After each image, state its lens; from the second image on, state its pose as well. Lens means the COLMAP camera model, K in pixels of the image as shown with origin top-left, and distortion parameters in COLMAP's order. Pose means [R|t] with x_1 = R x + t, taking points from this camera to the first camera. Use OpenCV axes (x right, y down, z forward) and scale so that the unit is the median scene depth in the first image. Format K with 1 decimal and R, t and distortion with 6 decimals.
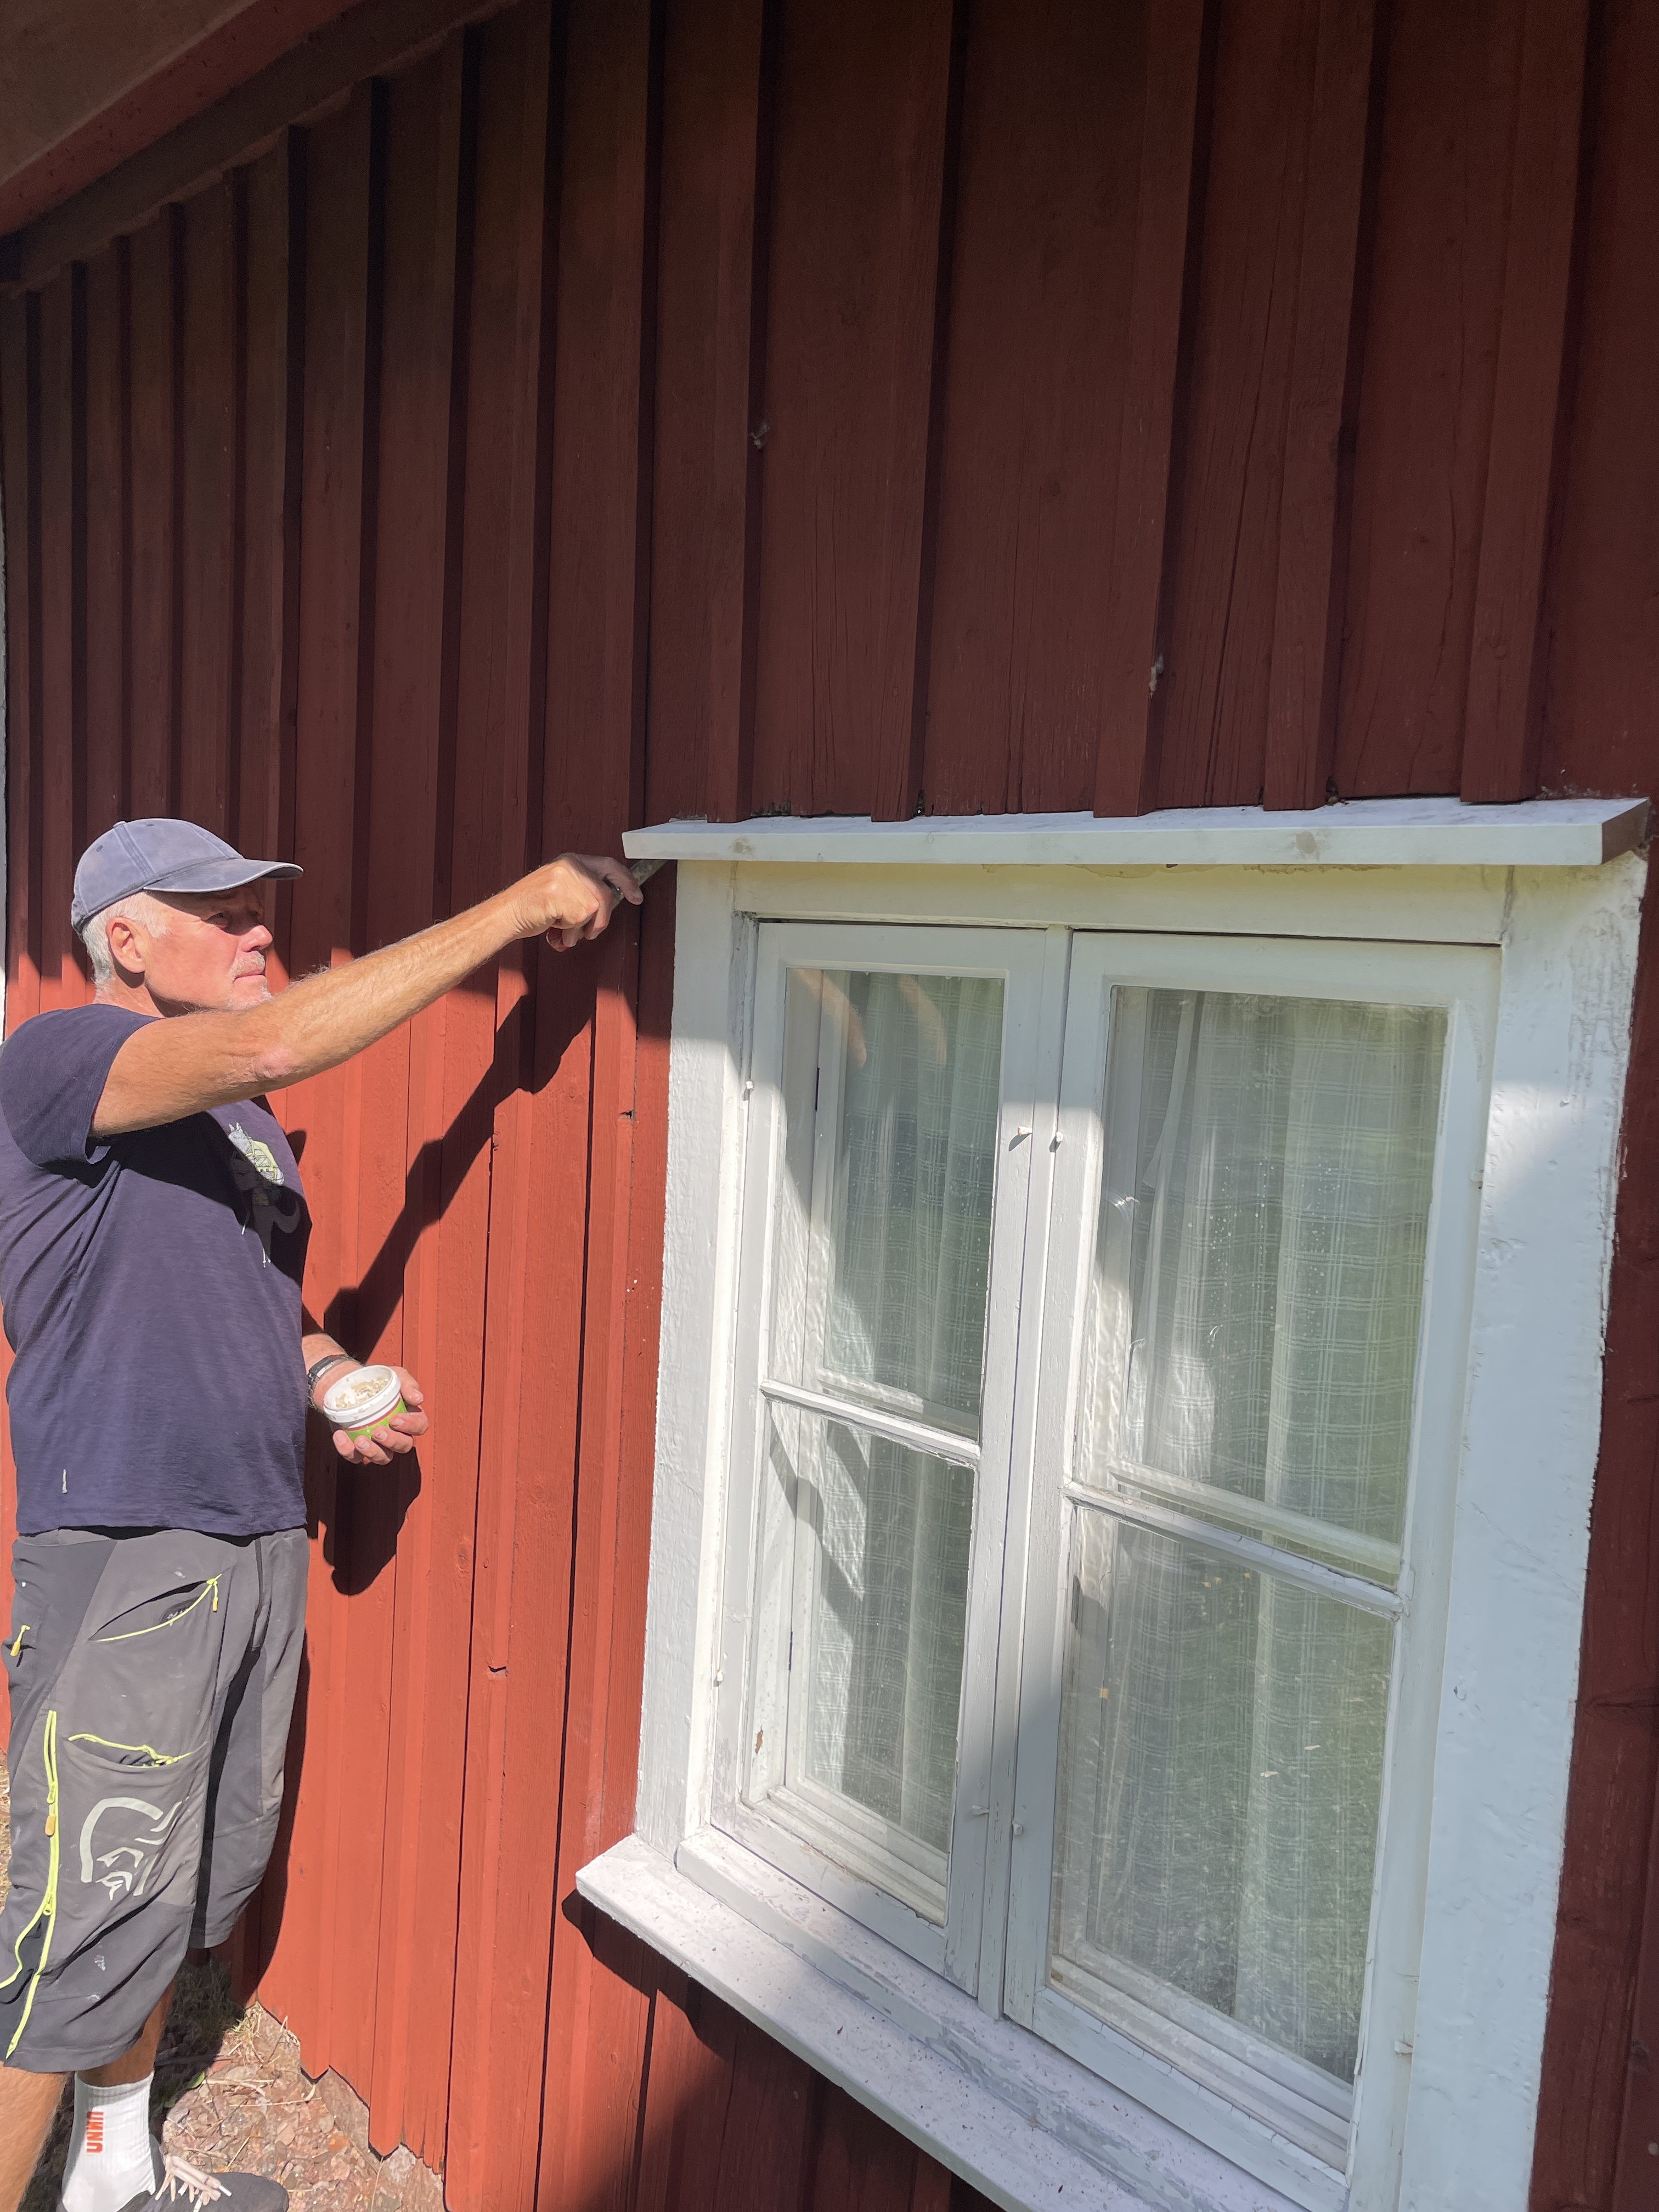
lens RADIAL K [[1749.6, 0, 829.5], [0, 1749.6, 1106.0], [0, 0, 1]] dist [0.050861, -0.000550]
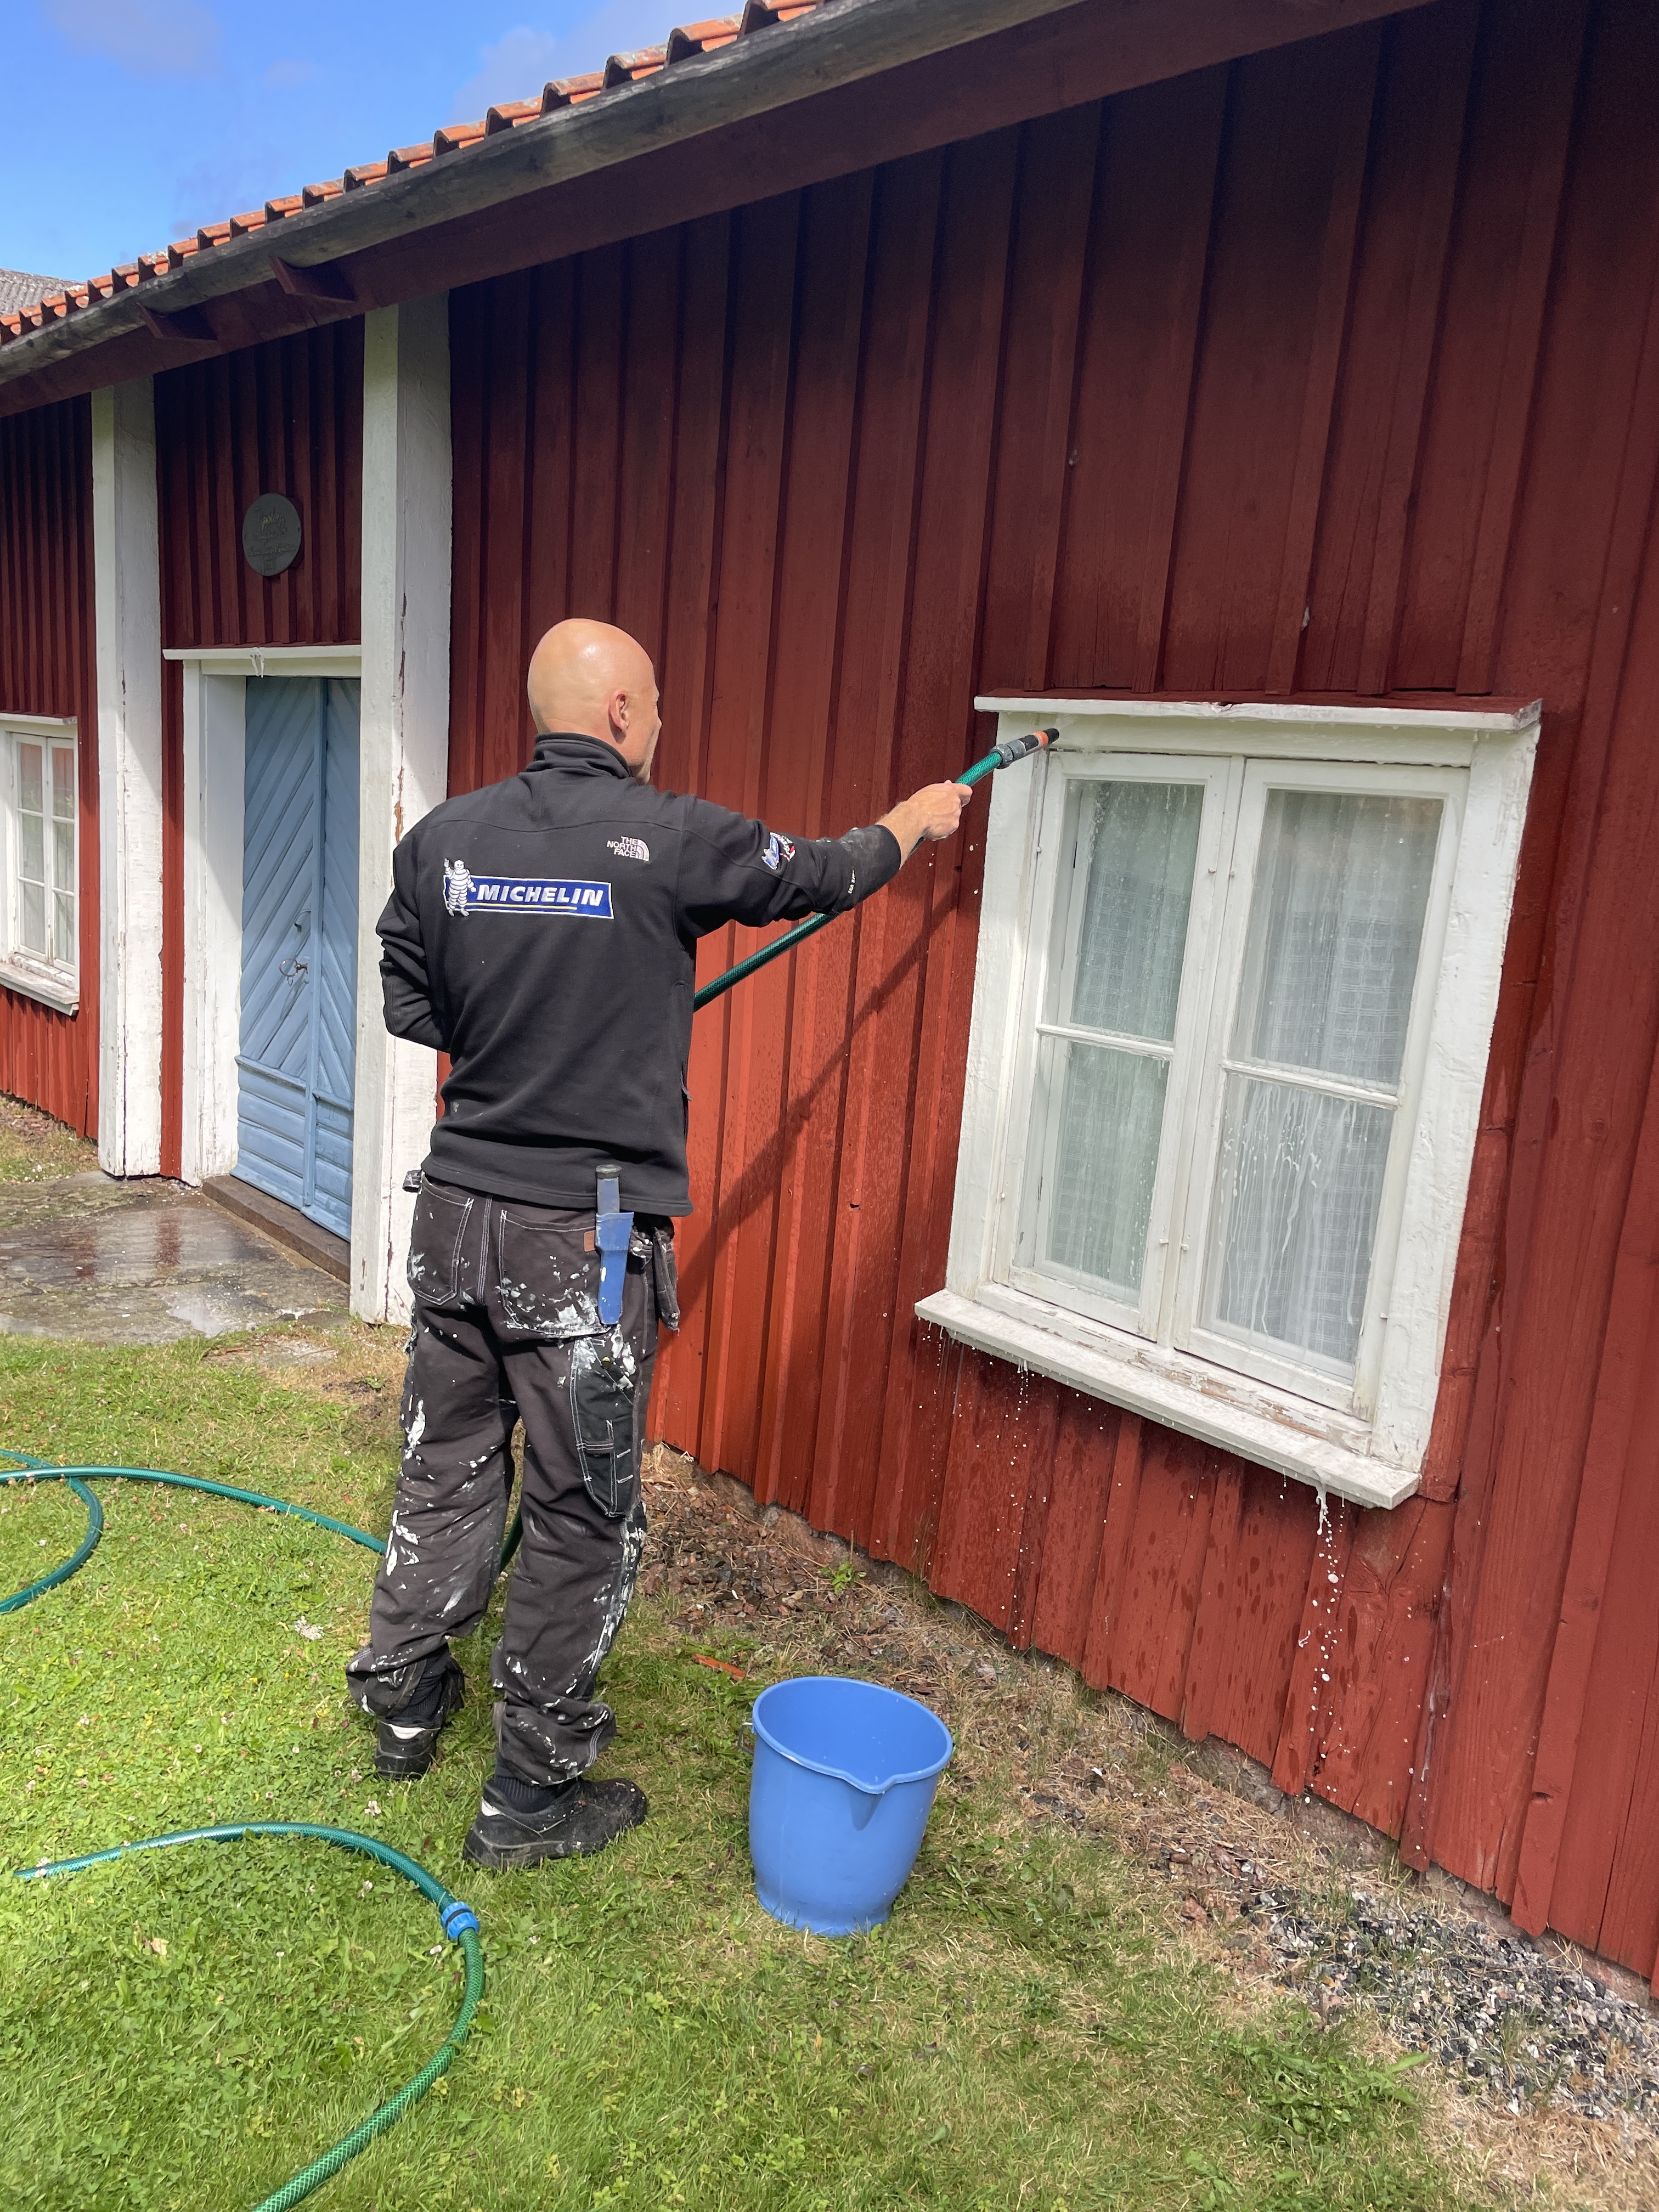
lens RADIAL K [[1749.6, 0, 829.5], [0, 1749.6, 1106.0], [0, 0, 1]] dist [0.050861, -0.000550]
pose [[0.998252, 0.040275, -0.043245, -0.204398], [-0.036459, 0.995656, 0.085670, 0.122716], [0.046507, -0.083943, 0.995385, -0.883935]]
